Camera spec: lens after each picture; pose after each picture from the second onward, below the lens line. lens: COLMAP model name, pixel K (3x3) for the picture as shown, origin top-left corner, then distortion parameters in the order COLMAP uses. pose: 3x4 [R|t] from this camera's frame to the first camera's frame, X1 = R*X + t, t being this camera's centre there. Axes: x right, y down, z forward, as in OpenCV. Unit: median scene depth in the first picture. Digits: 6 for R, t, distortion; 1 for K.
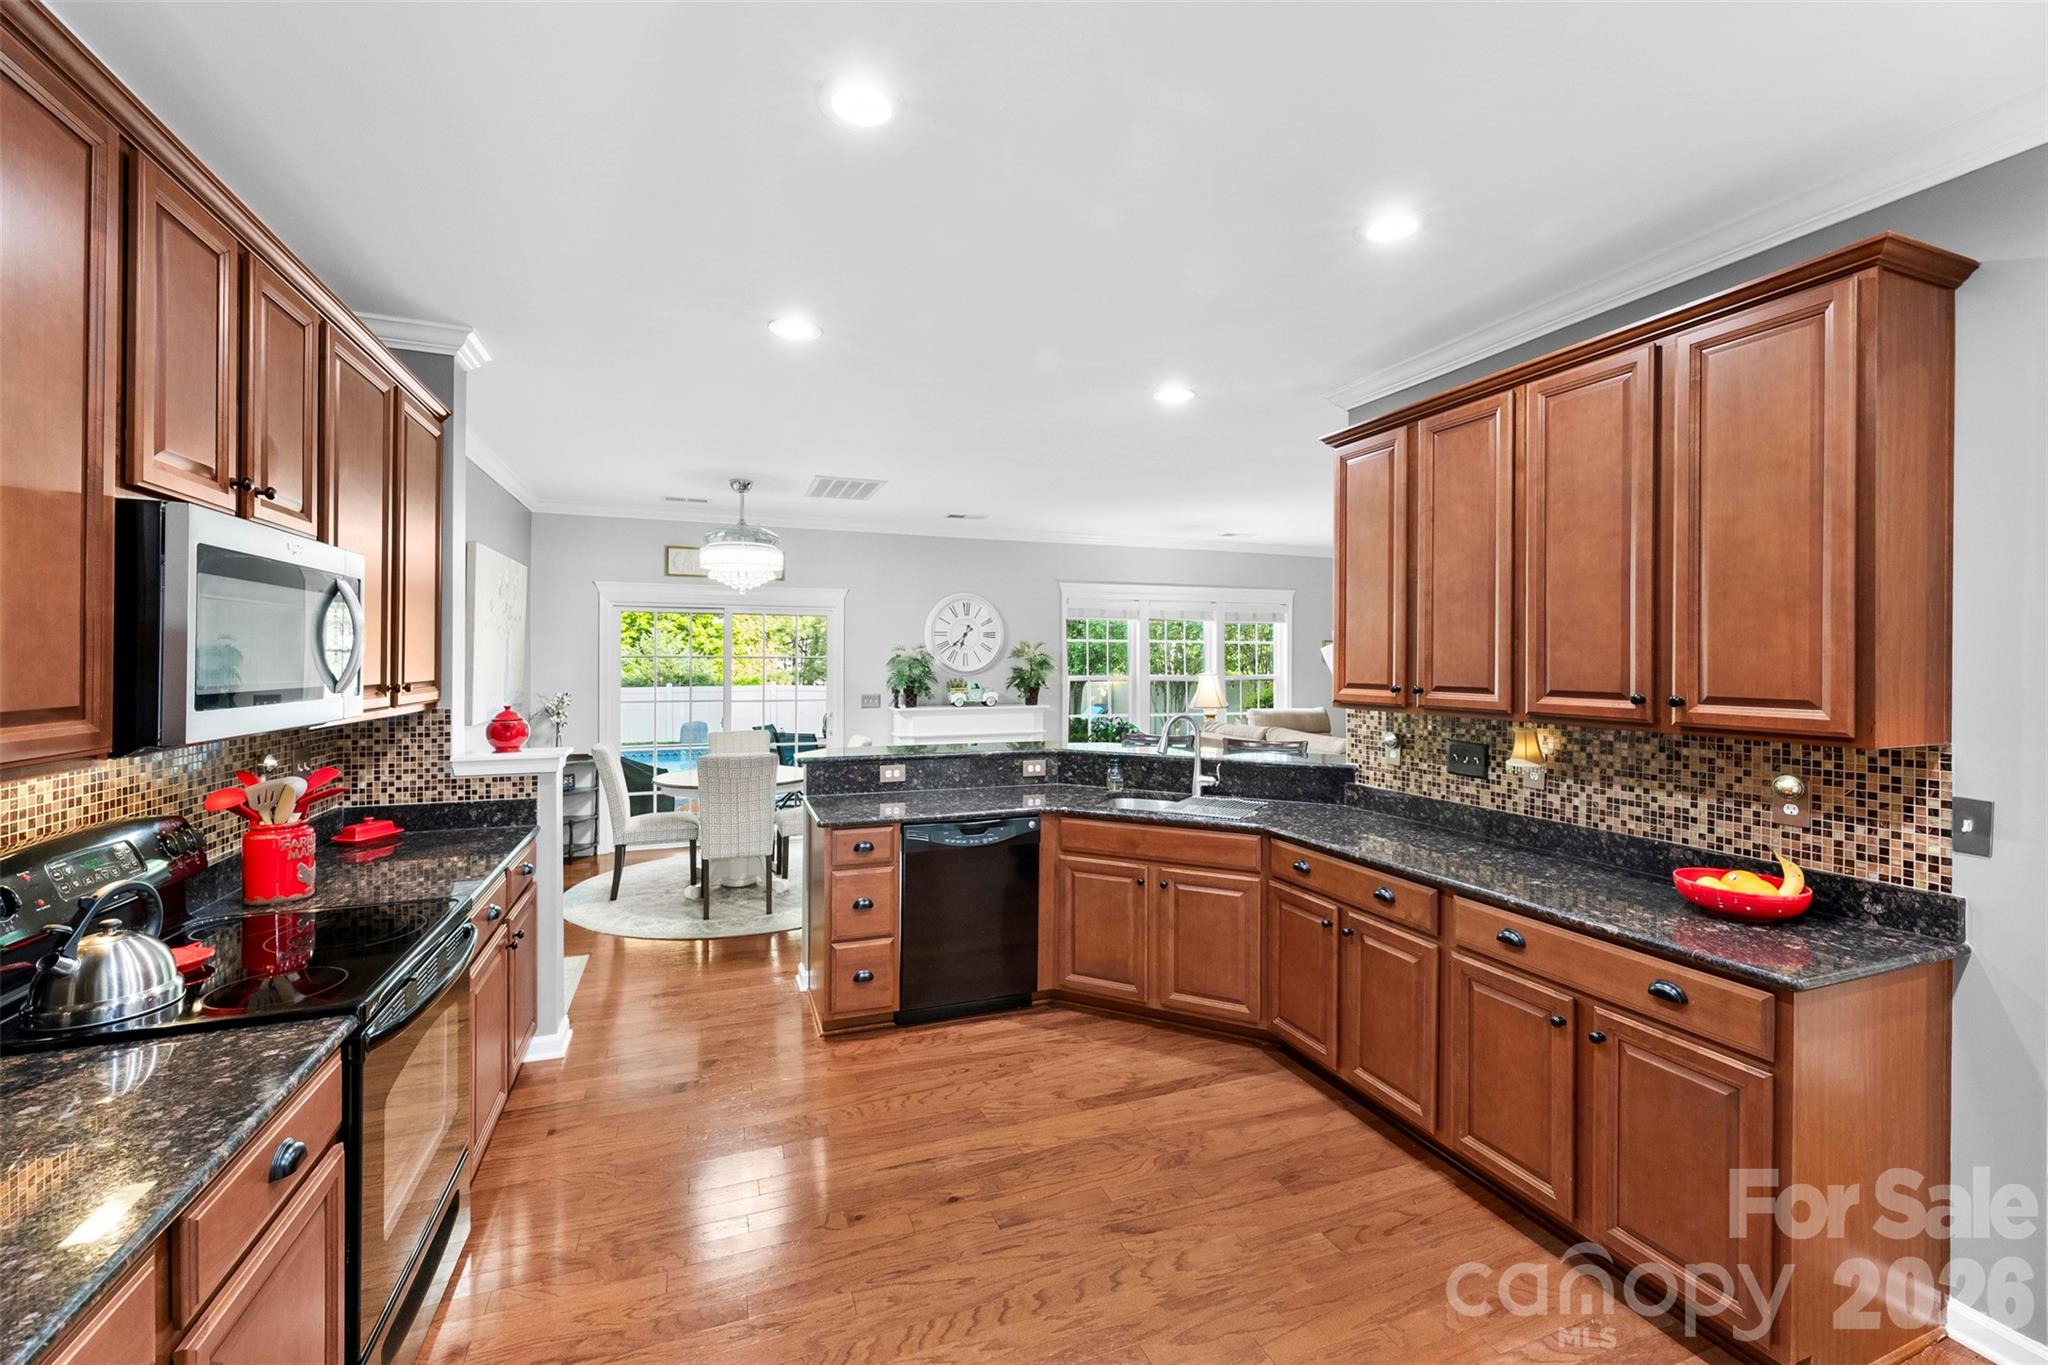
lens RADIAL K [[832.9, 0, 1018.4], [0, 832.9, 653.2], [0, 0, 1]] dist [0.003494, -0.000247]
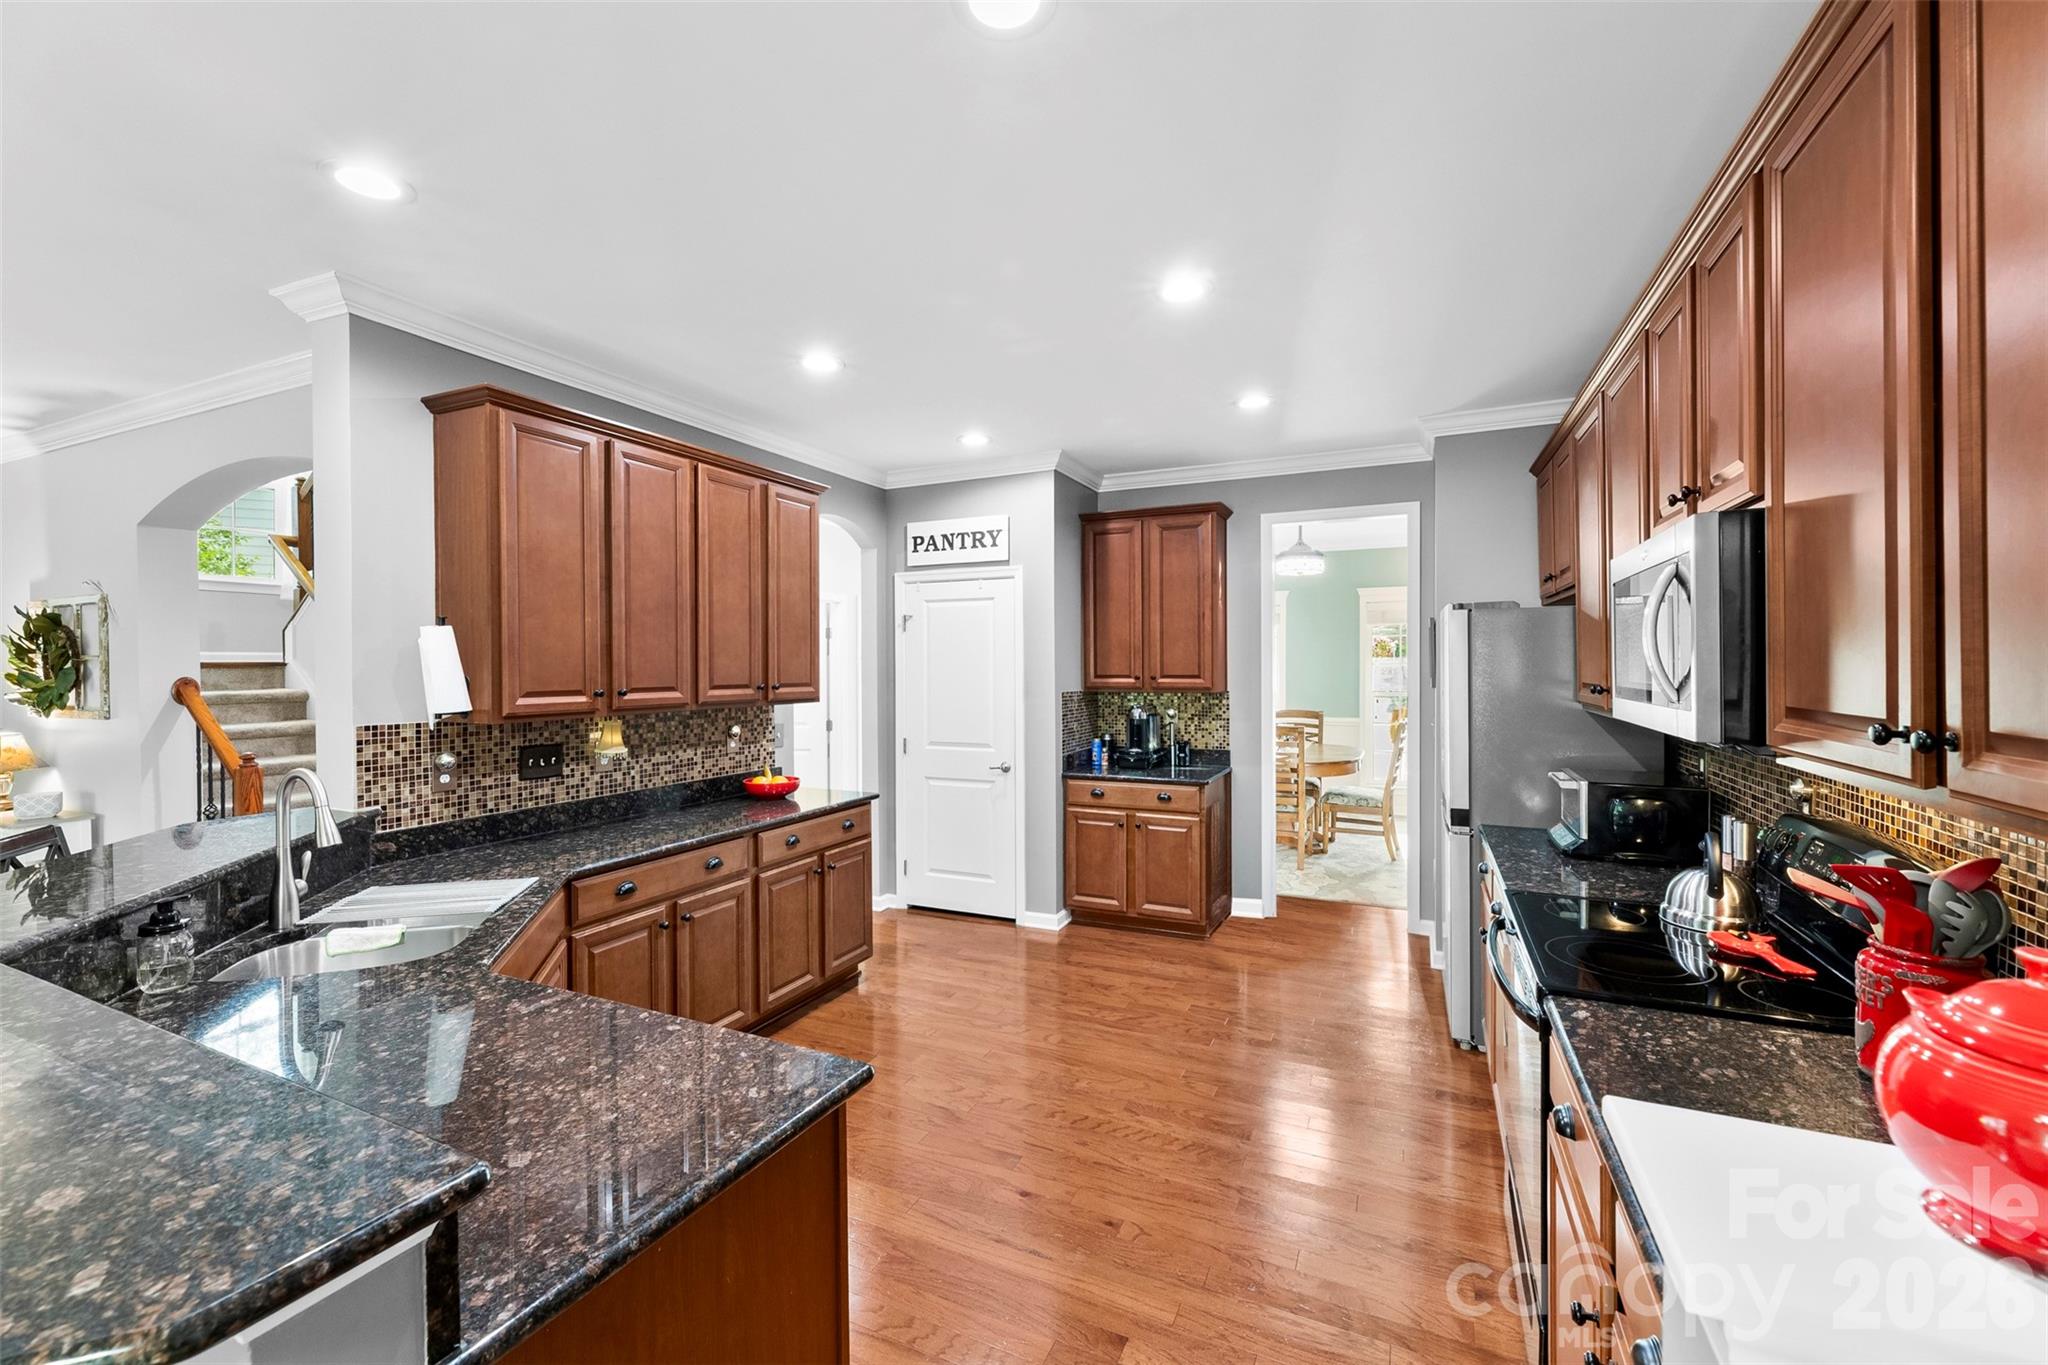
lens RADIAL K [[832.9, 0, 1021.9], [0, 832.9, 674.2], [0, 0, 1]] dist [0.003494, -0.000247]
pose [[-0.695891, -0.011215, 0.718060, -0.666758], [-0.006605, 0.999936, 0.009216, 0.007516], [-0.718117, 0.001670, -0.695920, 1.422596]]
